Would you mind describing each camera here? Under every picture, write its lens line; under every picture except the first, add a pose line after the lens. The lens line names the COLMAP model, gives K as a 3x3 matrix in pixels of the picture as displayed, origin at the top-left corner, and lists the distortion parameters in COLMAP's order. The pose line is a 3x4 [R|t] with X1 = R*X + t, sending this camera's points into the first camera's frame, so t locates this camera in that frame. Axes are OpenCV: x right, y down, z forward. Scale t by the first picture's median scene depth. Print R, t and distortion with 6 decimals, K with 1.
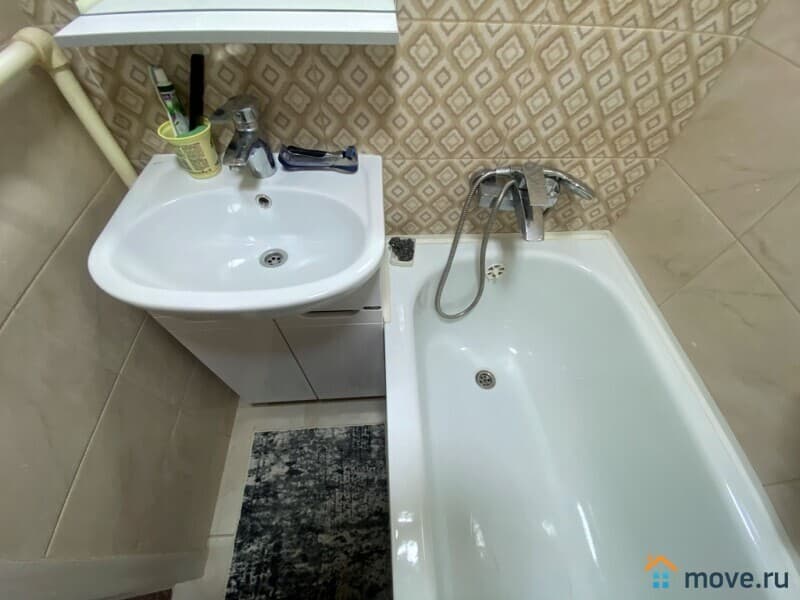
lens RADIAL K [[321.7, 0, 398.4], [0, 321.7, 299.8], [0, 0, 1]] dist [0.008207, -0.014157]
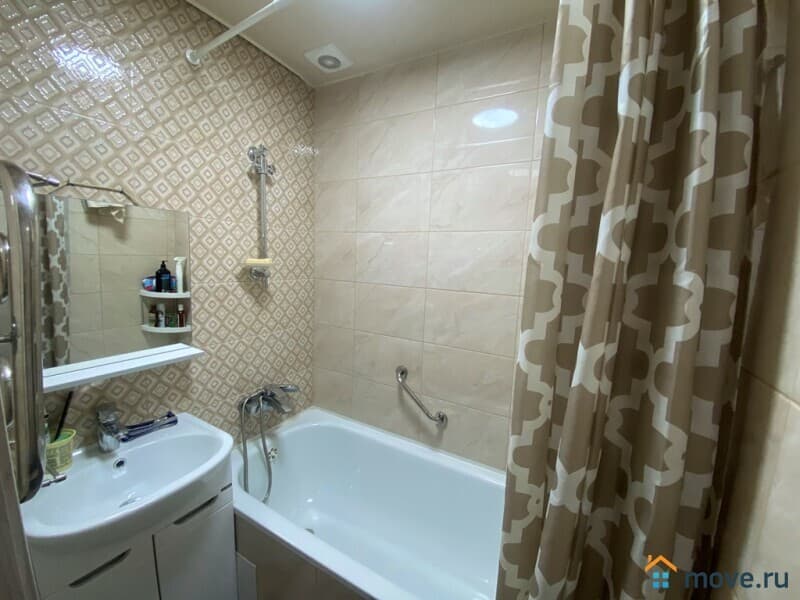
lens RADIAL K [[321.7, 0, 400.7], [0, 321.7, 302.0], [0, 0, 1]] dist [0.008207, -0.014157]
pose [[0.541588, -0.120947, 0.831898, -0.831784], [0.669276, 0.660845, -0.339638, 0.537793], [-0.508677, 0.740713, 0.438853, -0.800326]]
